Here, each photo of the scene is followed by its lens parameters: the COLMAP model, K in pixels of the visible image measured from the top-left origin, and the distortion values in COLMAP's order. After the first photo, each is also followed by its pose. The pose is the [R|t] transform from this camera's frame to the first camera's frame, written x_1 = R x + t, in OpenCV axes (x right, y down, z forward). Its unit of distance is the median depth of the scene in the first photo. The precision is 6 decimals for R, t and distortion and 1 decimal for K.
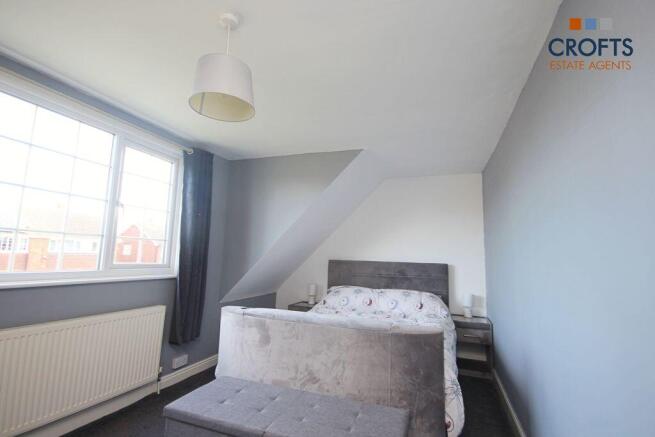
lens RADIAL K [[310.2, 0, 327.5], [0, 310.2, 218.5], [0, 0, 1]] dist [0.000669, 0.000056]
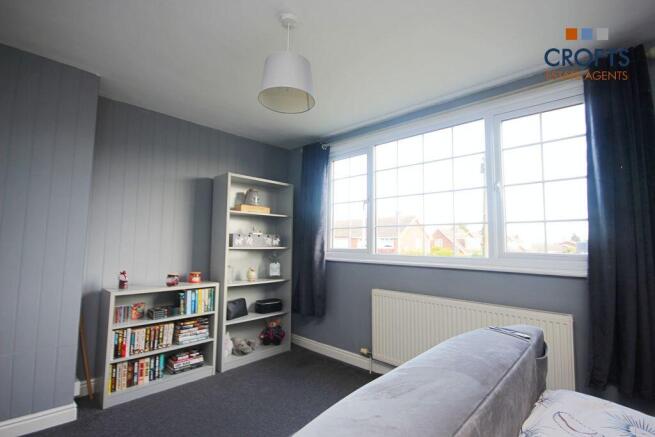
lens RADIAL K [[310.2, 0, 327.5], [0, 310.2, 218.5], [0, 0, 1]] dist [0.000669, 0.000056]
pose [[-0.392911, -0.104798, -0.913586, 0.367574], [0.083169, 0.985364, -0.148800, 0.143196], [0.915808, -0.134447, -0.378444, 0.885107]]
